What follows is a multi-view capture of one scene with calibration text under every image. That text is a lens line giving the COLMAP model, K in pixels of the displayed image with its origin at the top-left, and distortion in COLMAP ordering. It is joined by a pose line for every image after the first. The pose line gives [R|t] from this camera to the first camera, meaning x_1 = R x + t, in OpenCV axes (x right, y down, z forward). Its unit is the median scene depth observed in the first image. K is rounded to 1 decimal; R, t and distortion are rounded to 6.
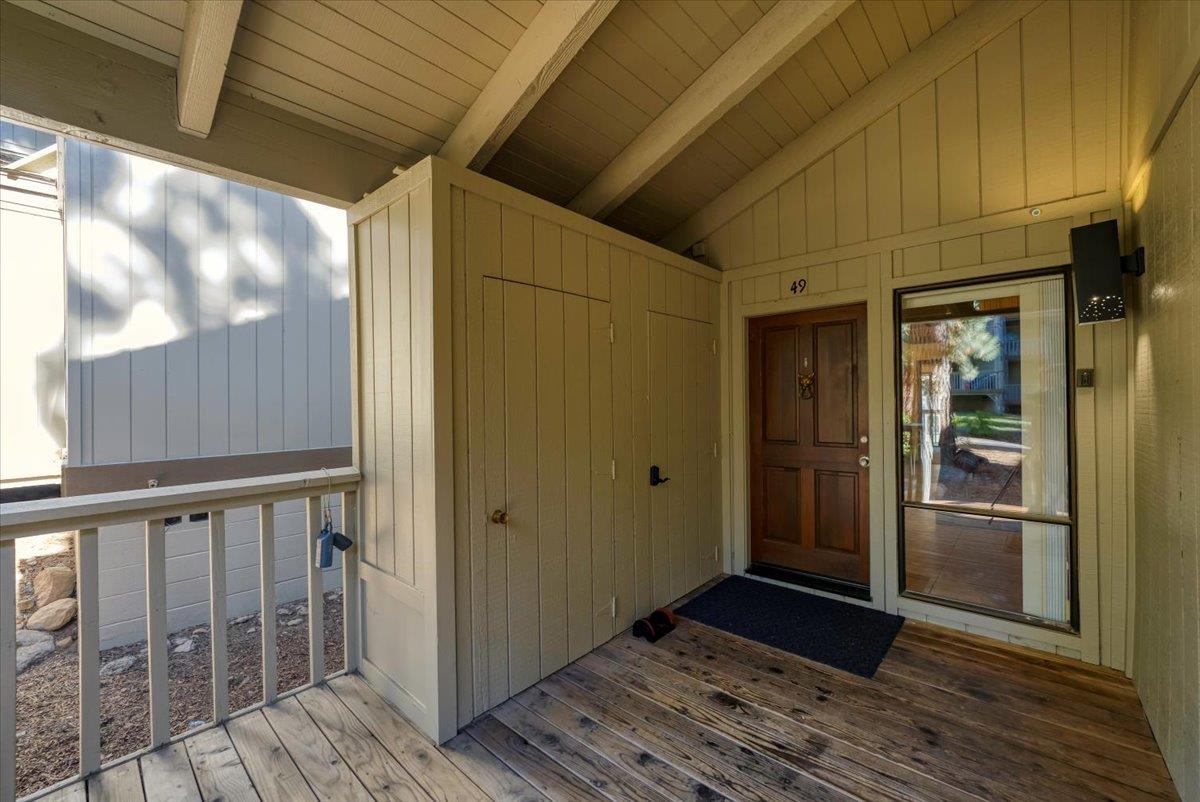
lens RADIAL K [[488.0, 0, 592.6], [0, 488.0, 402.6], [0, 0, 1]] dist [0.001963, 0.000306]
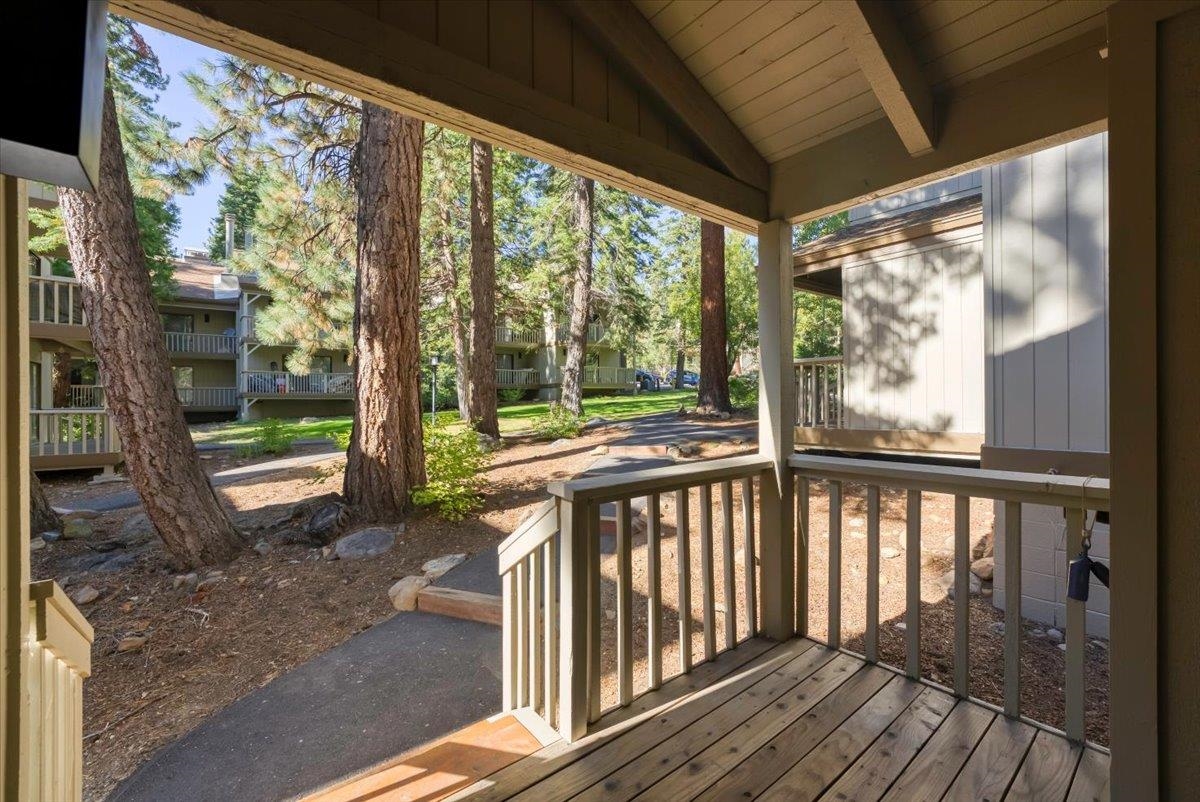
lens RADIAL K [[488.0, 0, 594.7], [0, 488.0, 403.7], [0, 0, 1]] dist [0.001963, 0.000306]
pose [[-0.172260, 0.012081, -0.984977, 0.368709], [0.016657, 0.999818, 0.009350, 0.001532], [0.984911, -0.014796, -0.172430, 0.382894]]
